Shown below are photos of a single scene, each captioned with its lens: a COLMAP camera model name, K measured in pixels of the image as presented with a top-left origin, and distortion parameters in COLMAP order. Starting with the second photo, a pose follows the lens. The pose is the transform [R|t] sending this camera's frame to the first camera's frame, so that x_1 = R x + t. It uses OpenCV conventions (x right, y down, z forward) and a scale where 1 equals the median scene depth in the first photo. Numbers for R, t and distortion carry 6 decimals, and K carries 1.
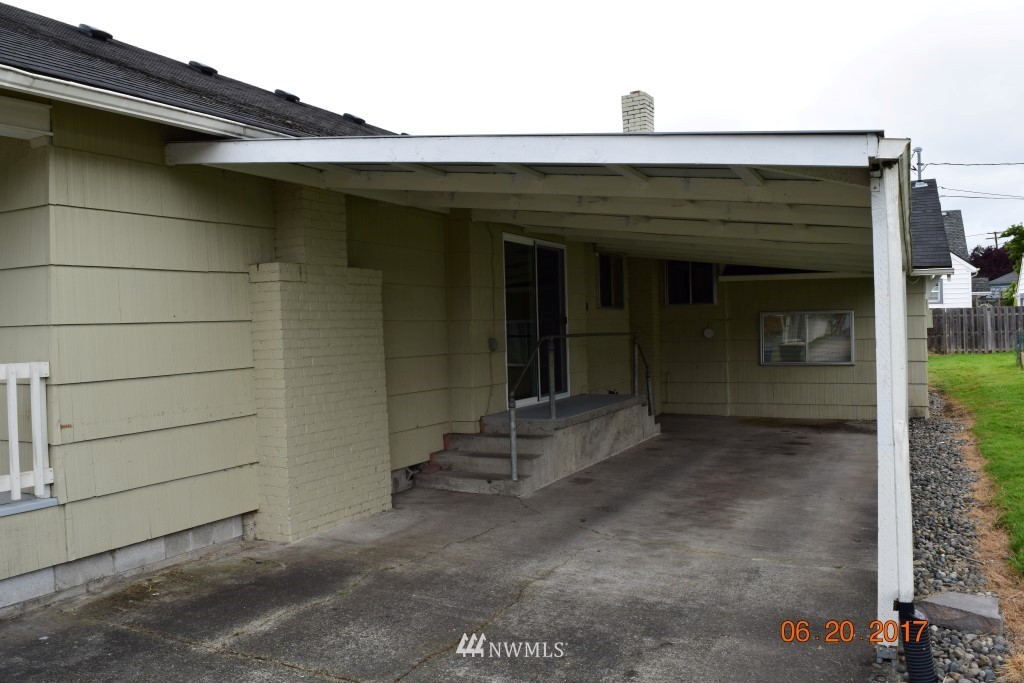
lens RADIAL K [[804.7, 0, 514.2], [0, 804.7, 339.5], [0, 0, 1]] dist [-0.095813, 0.020887]
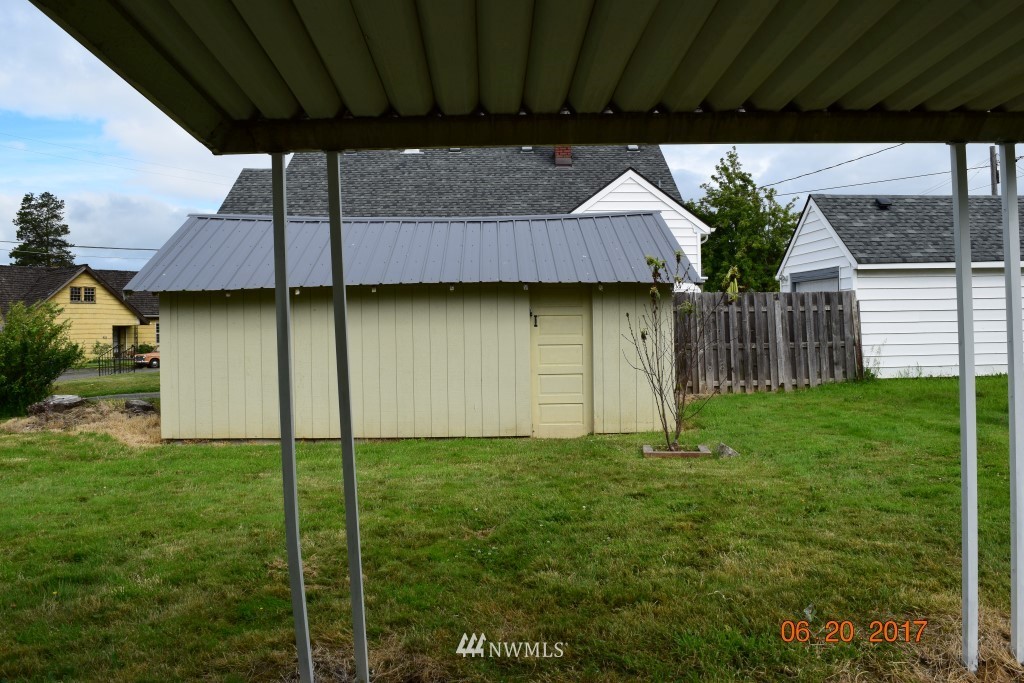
lens RADIAL K [[804.7, 0, 514.2], [0, 804.7, 339.1], [0, 0, 1]] dist [-0.095813, 0.020887]
pose [[0.890423, 0.008078, 0.455063, 0.662520], [-0.003643, 0.999937, -0.010622, -0.019473], [-0.455120, 0.007801, 0.890396, 1.730806]]
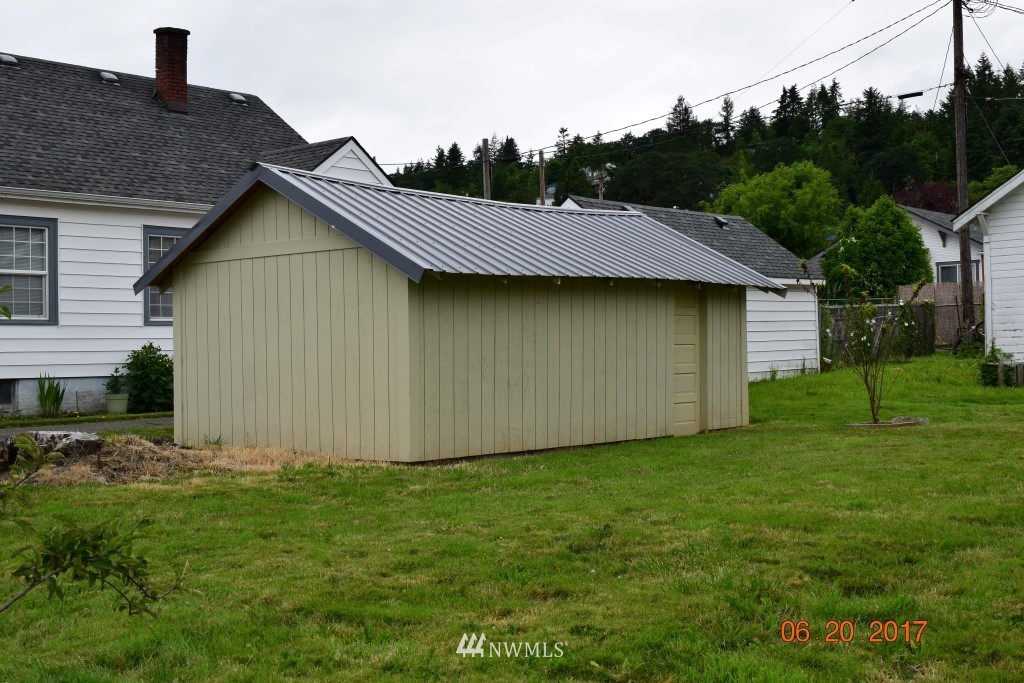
lens RADIAL K [[1256.8, 0, 509.5], [0, 1256.8, 341.6], [0, 0, 1]] dist [-0.017641, 0.000000]
pose [[0.261008, 0.027149, 0.964955, -0.323648], [0.022819, 0.999152, -0.034284, 0.019320], [-0.965067, 0.030968, 0.260167, 2.340558]]
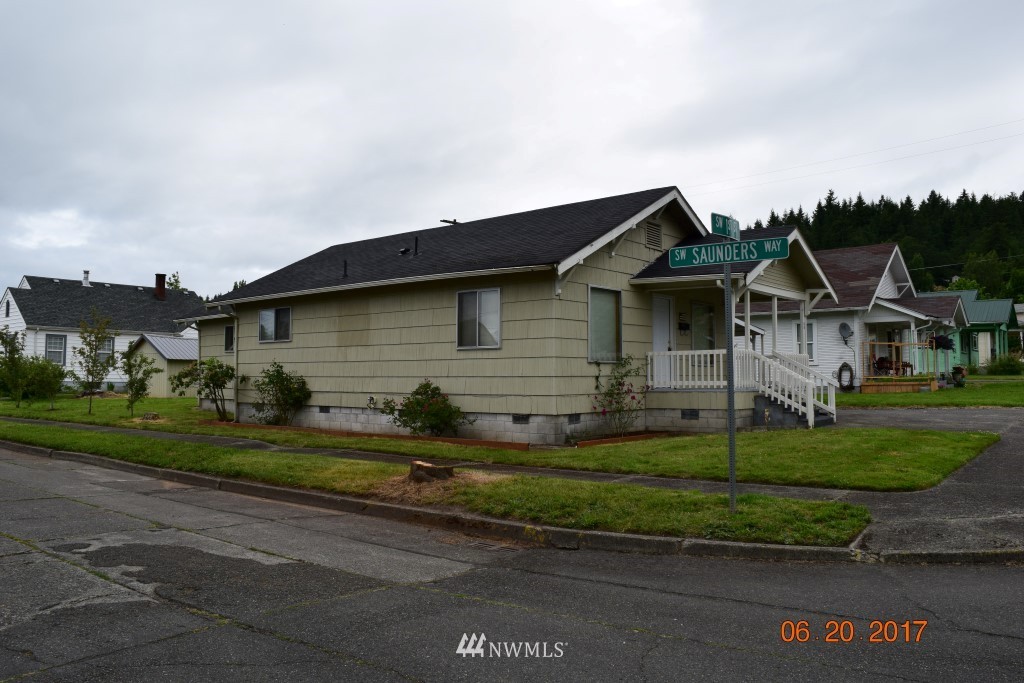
lens RADIAL K [[804.7, 0, 509.3], [0, 804.7, 338.9], [0, 0, 1]] dist [-0.095813, 0.020887]
pose [[0.229610, 0.078695, 0.970096, -2.240078], [0.006971, 0.996567, -0.082492, 0.125031], [-0.973258, 0.025703, 0.228274, 0.510292]]
